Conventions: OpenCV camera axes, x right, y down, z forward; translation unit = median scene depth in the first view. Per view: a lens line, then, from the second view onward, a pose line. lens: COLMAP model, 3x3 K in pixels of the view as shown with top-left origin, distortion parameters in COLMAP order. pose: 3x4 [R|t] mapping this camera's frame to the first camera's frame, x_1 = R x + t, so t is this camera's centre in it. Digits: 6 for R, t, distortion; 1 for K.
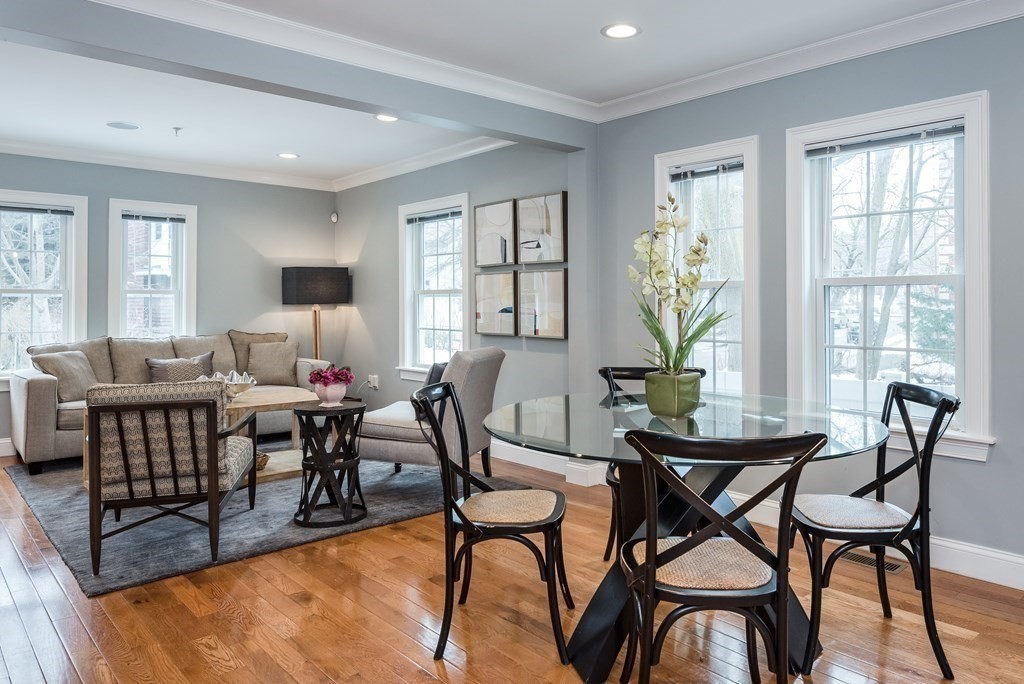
lens RADIAL K [[704.7, 0, 544.5], [0, 704.7, 301.2], [0, 0, 1]] dist [0.001547, 0.000131]
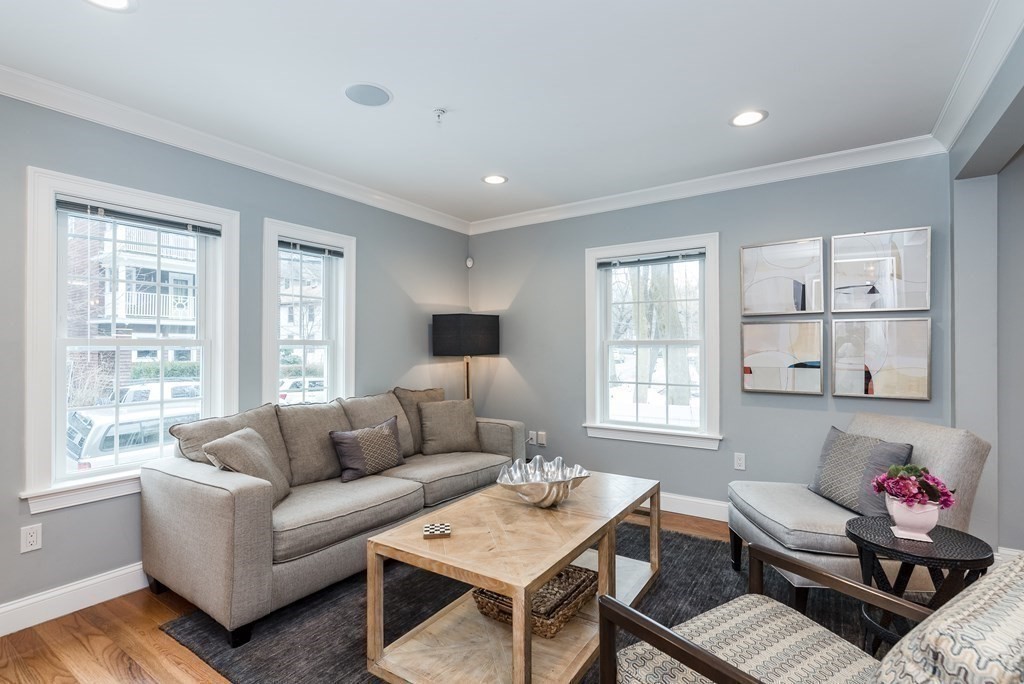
lens RADIAL K [[484.0, 0, 513.9], [0, 484.0, 349.8], [0, 0, 1]] dist [0.000275, 0.000122]
pose [[0.972366, -0.003758, 0.233432, -0.514400], [0.000935, 0.999925, 0.012202, -0.012962], [-0.233460, -0.011647, 0.972297, 0.469850]]
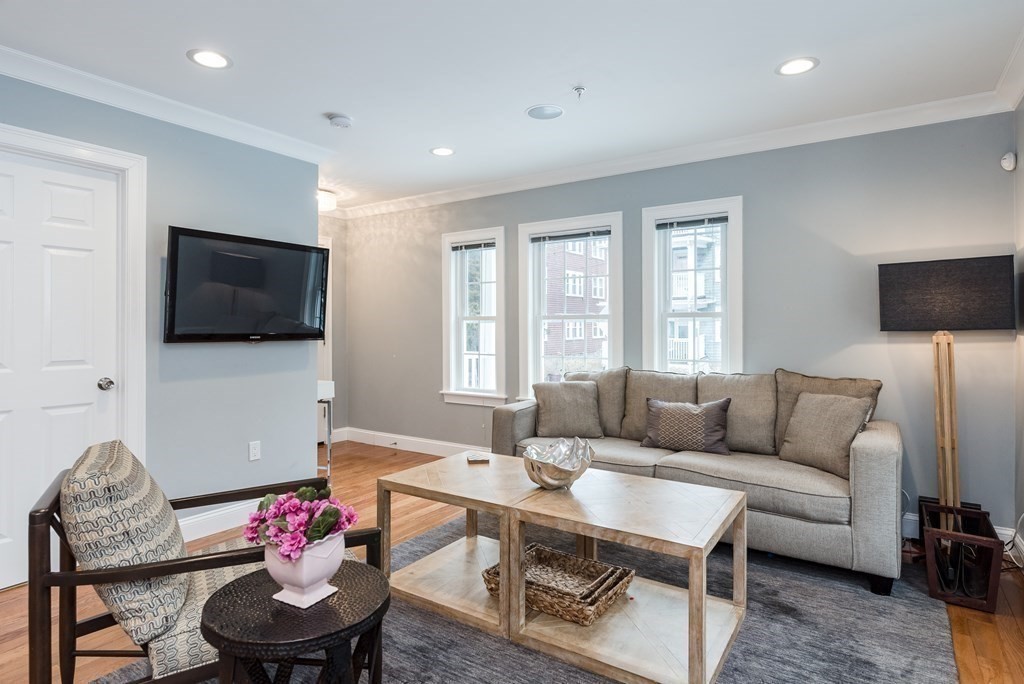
lens RADIAL K [[554.7, 0, 507.6], [0, 554.7, 325.1], [0, 0, 1]] dist [0.002961, 0.000655]
pose [[0.234774, -0.002965, -0.972046, 0.011524], [0.006607, 0.999977, -0.001455, -0.001982], [0.972028, -0.006080, 0.234788, 0.725100]]
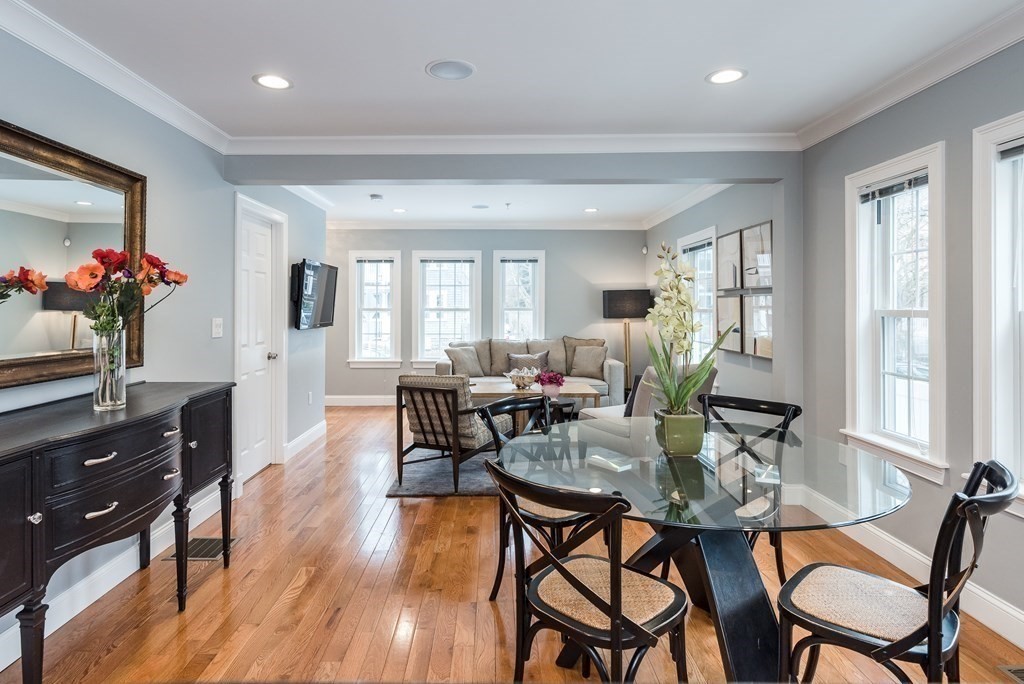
lens RADIAL K [[554.7, 0, 495.1], [0, 554.7, 307.7], [0, 0, 1]] dist [0.002961, 0.000655]
pose [[0.737518, 0.002344, -0.675324, 0.241494], [0.001799, 0.999984, 0.005436, -0.026031], [0.675325, -0.005224, 0.737501, 0.092120]]
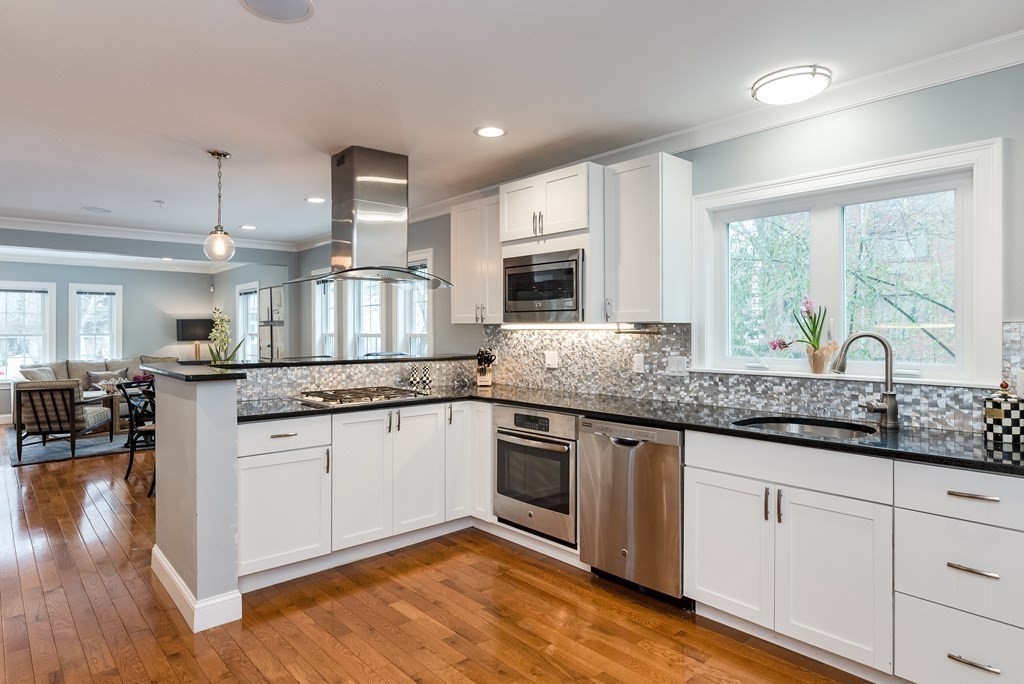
lens RADIAL K [[582.3, 0, 502.1], [0, 582.3, 329.8], [0, 0, 1]] dist [0.005495, 0.001606]
pose [[0.999754, -0.000963, -0.022181, 0.569370], [0.001040, 0.999993, 0.003454, -0.032431], [0.022178, -0.003476, 0.999748, -0.514068]]
